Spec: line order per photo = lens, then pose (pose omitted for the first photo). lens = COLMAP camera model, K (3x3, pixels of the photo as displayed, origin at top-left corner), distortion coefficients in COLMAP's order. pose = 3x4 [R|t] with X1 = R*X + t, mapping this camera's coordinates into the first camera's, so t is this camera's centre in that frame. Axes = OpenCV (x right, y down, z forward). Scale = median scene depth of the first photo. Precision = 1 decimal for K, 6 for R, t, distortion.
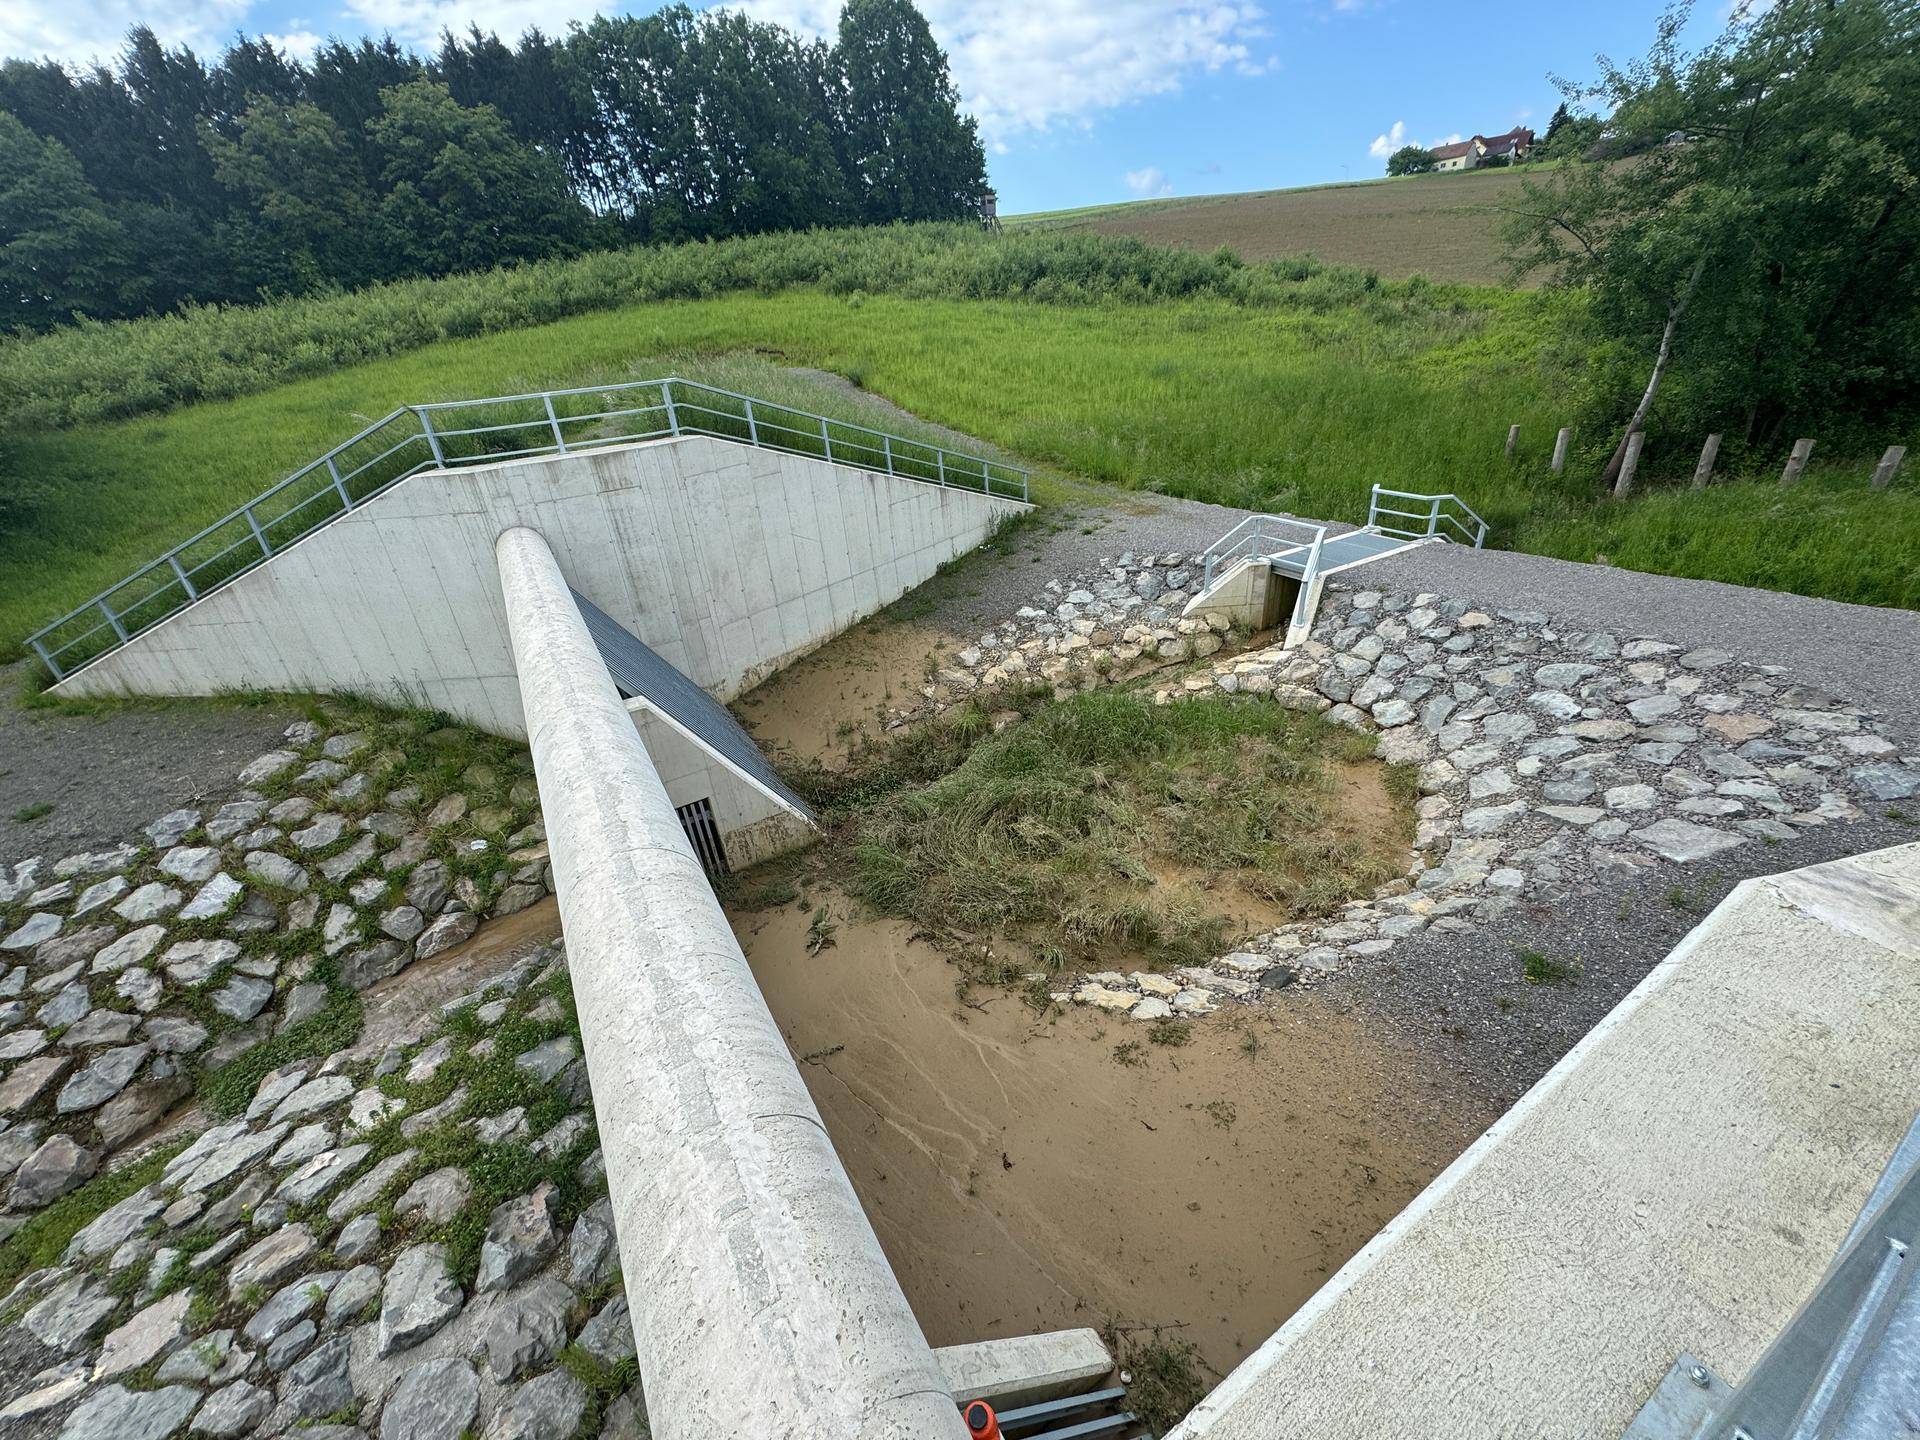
lens RADIAL K [[768.2, 0, 984.2], [0, 768.2, 718.0], [0, 0, 1]] dist [-0.000500, 0.000118]
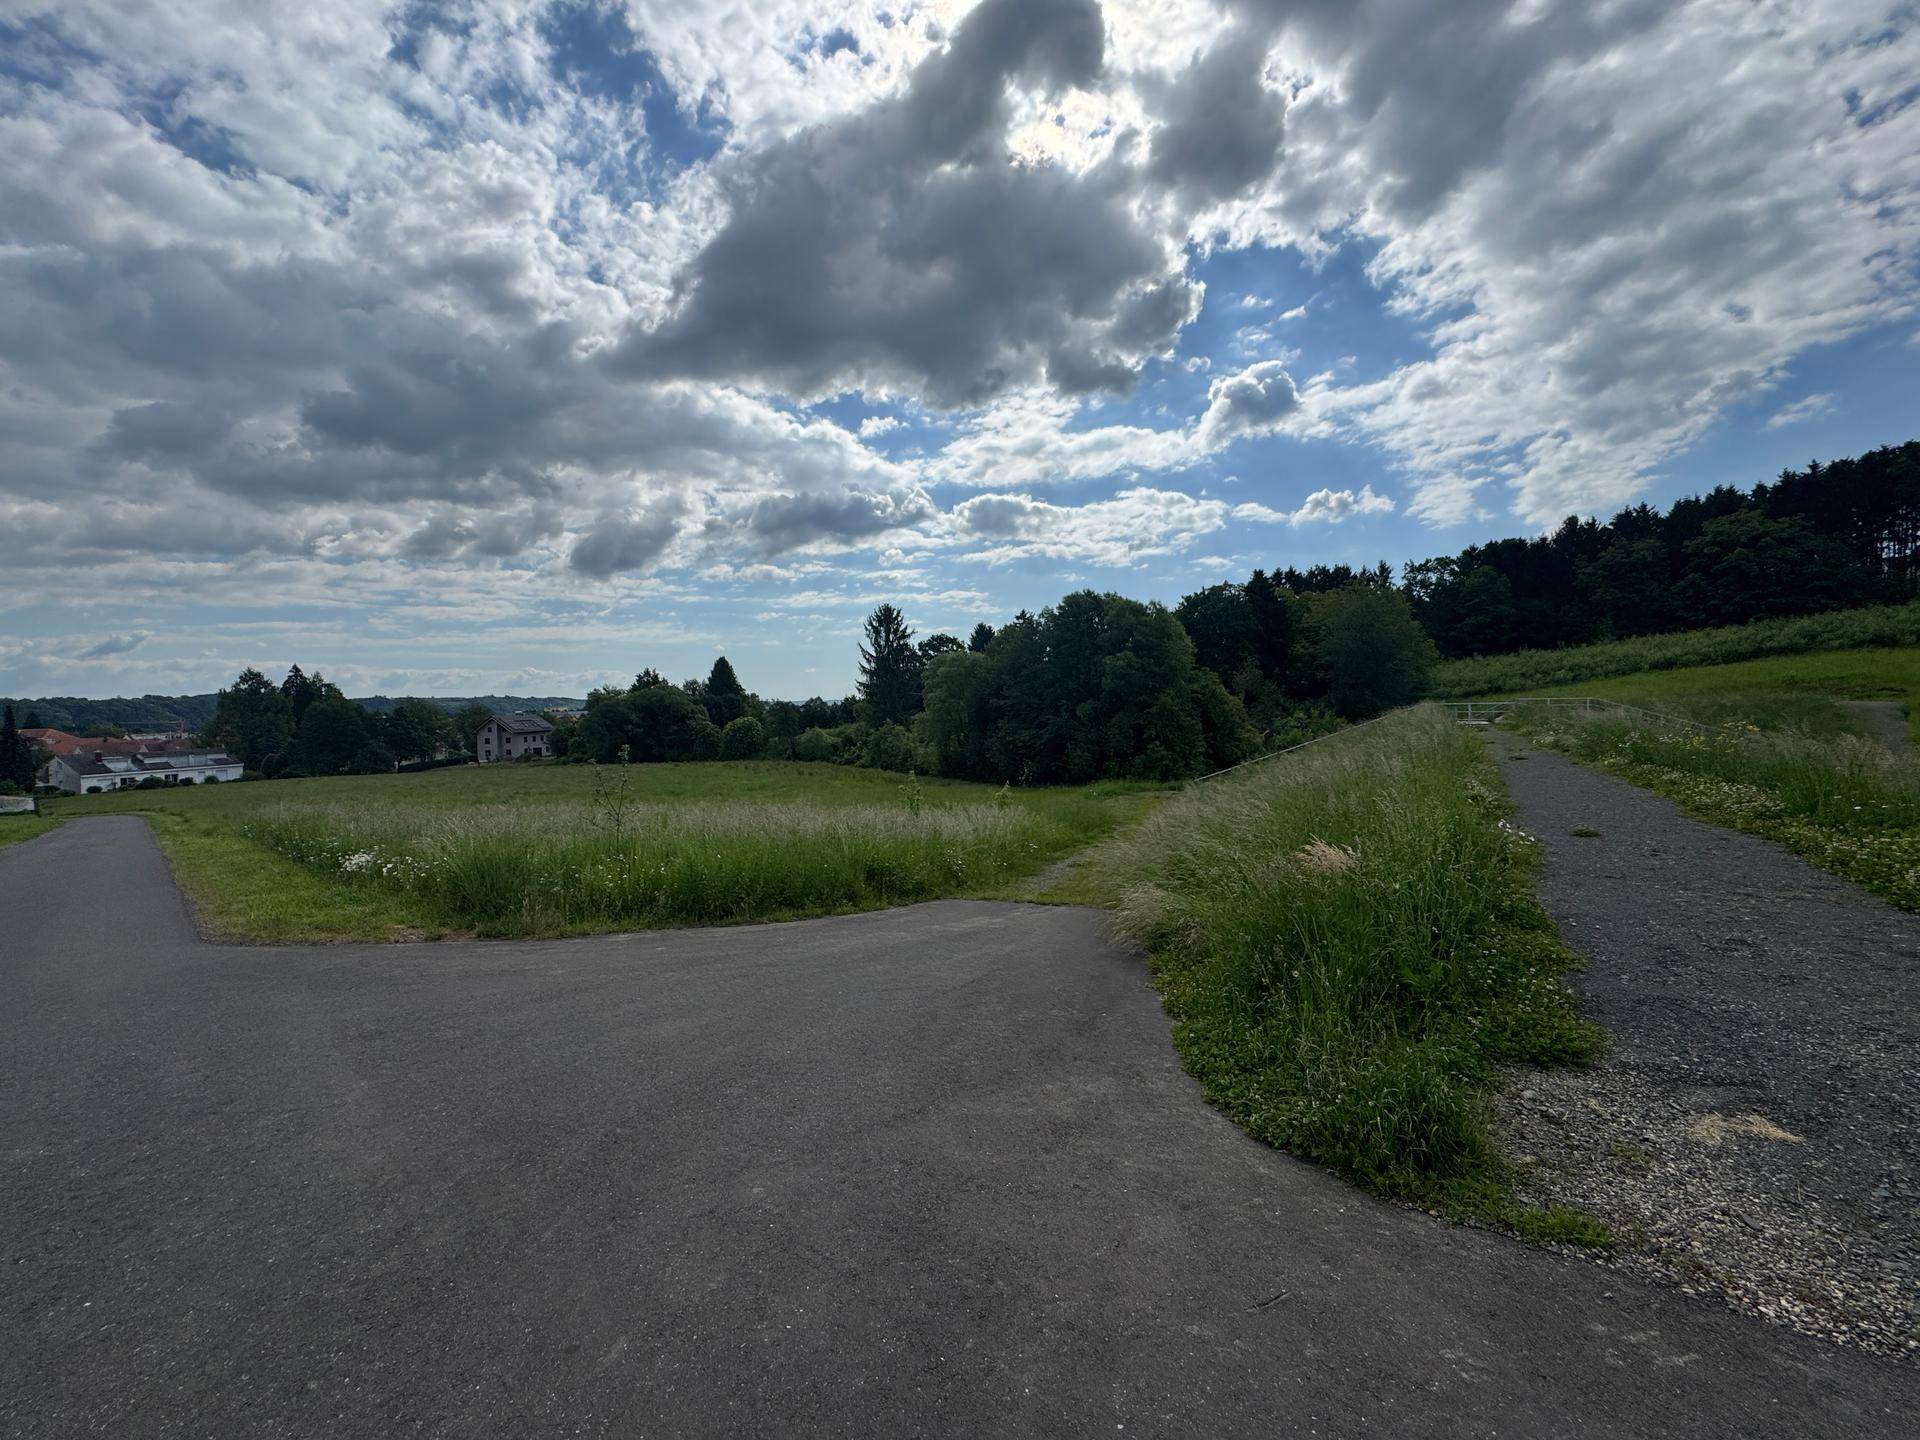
lens RADIAL K [[768.2, 0, 954.9], [0, 768.2, 749.7], [0, 0, 1]] dist [-0.000500, 0.000118]
pose [[0.162785, 0.138782, -0.976852, 0.697038], [-0.445875, 0.893546, 0.052645, 0.234796], [0.880169, 0.426984, 0.207335, -0.580650]]
